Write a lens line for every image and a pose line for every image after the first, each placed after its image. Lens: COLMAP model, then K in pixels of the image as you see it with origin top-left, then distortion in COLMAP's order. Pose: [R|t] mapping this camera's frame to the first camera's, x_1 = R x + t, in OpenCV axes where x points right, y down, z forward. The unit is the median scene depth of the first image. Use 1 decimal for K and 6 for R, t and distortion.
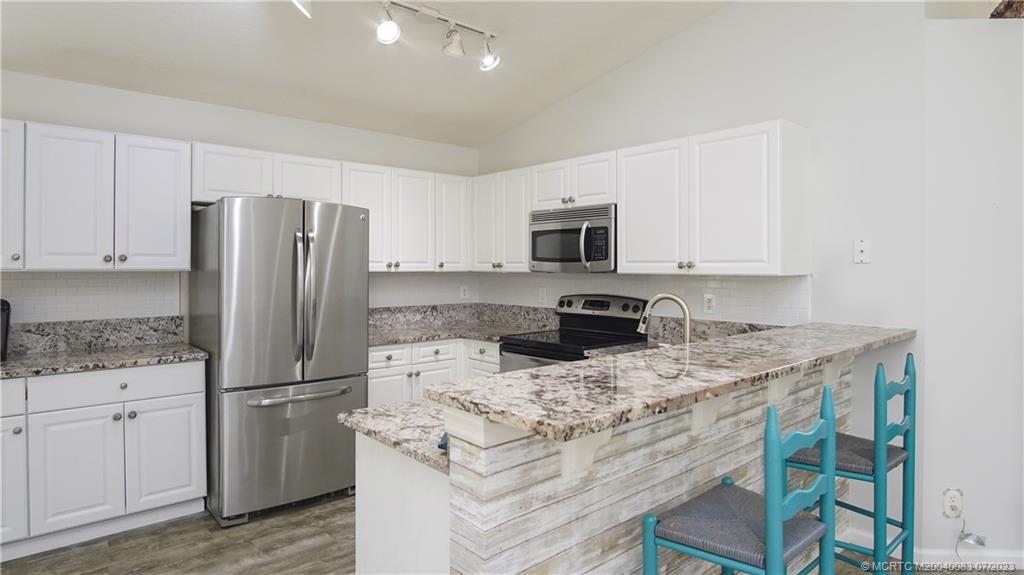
lens RADIAL K [[565.0, 0, 511.3], [0, 565.0, 278.7], [0, 0, 1]] dist [0.000554, 0.000645]
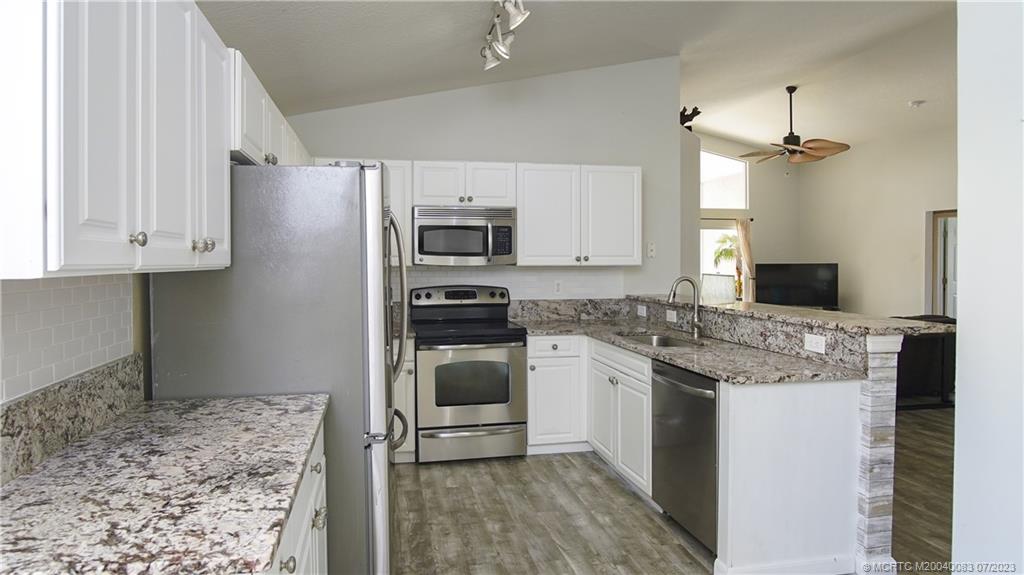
lens RADIAL K [[565.0, 0, 495.4], [0, 565.0, 262.1], [0, 0, 1]] dist [0.000554, 0.000645]
pose [[0.520471, -0.006953, 0.853851, -0.830484], [0.022940, 0.999720, -0.005842, -0.010926], [-0.853571, 0.022627, 0.520485, 0.396894]]
